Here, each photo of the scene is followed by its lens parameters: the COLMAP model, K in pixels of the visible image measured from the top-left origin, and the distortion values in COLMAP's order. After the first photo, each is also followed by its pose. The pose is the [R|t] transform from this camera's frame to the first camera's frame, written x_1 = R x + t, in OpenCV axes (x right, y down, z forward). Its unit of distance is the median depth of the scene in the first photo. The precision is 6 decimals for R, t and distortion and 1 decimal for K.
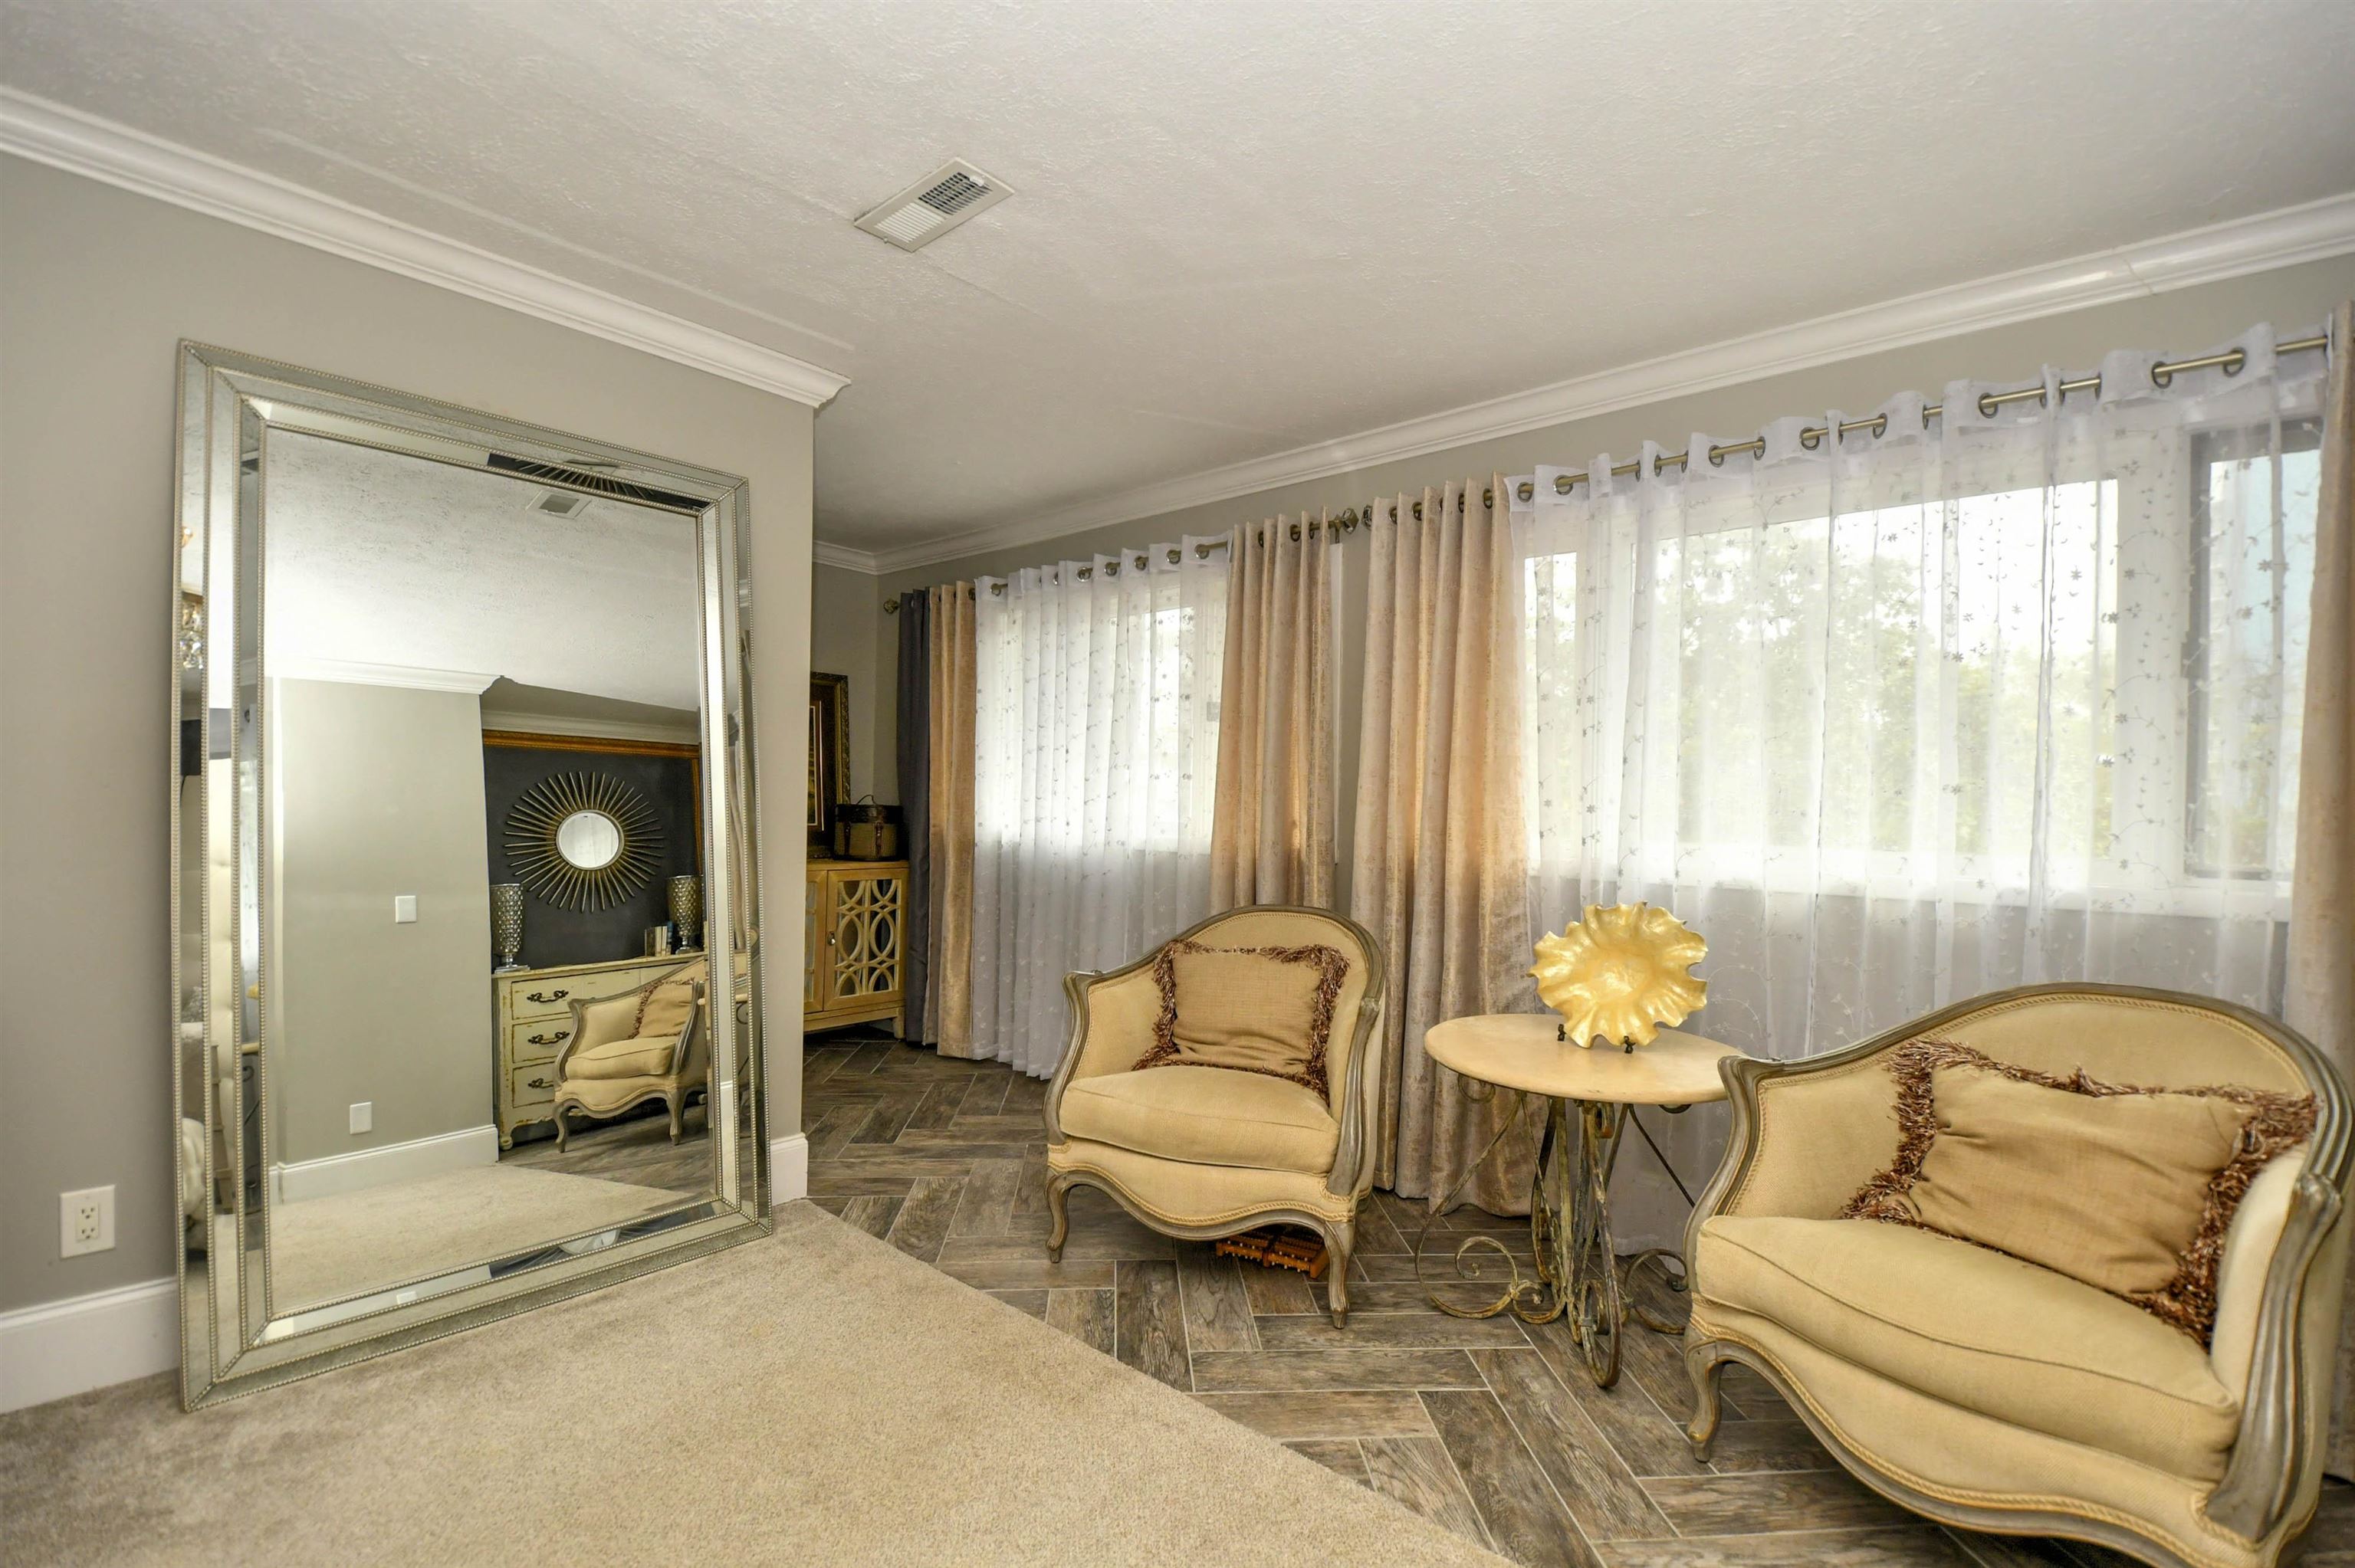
lens RADIAL K [[1038.9, 0, 1188.0], [0, 1038.9, 796.6], [0, 0, 1]] dist [-0.006061, -0.003341]
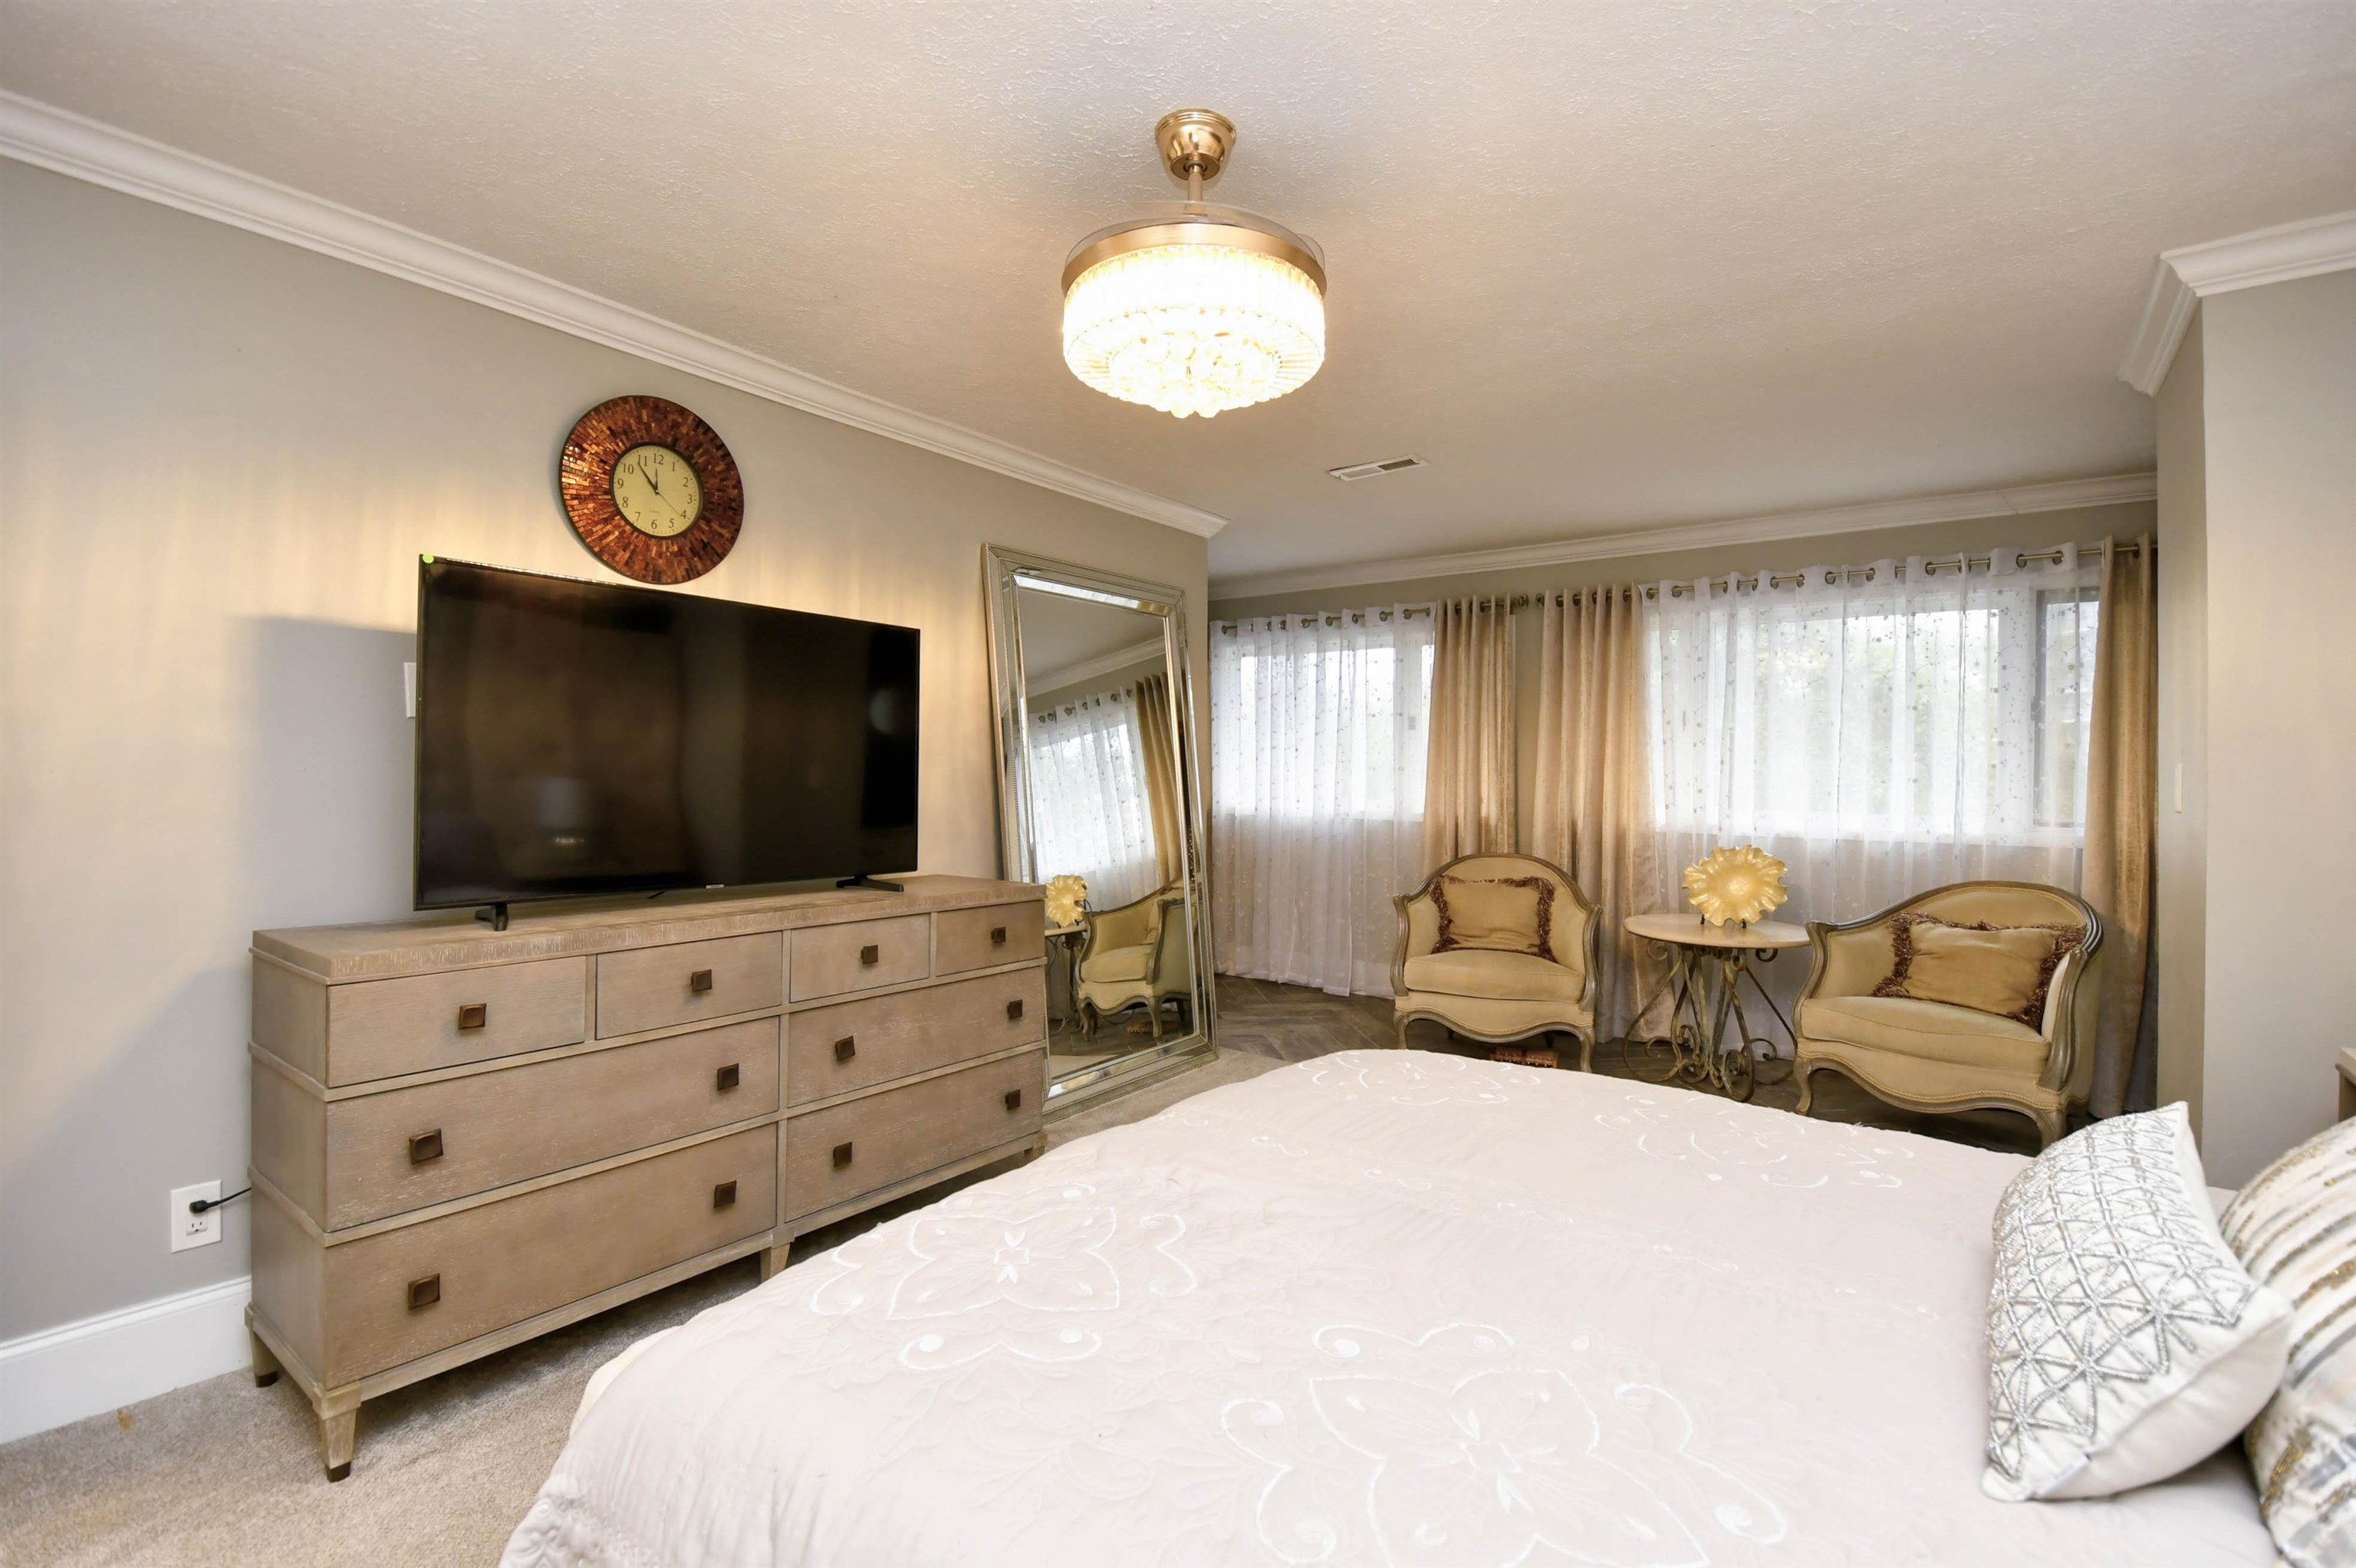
lens RADIAL K [[1066.1, 0, 1174.0], [0, 1066.1, 769.5], [0, 0, 1]] dist [0.009555, -0.018084]
pose [[0.997621, -0.014139, 0.067476, -0.659339], [0.013314, 0.999831, 0.012659, -0.064176], [-0.067644, -0.011731, 0.997641, -0.754693]]
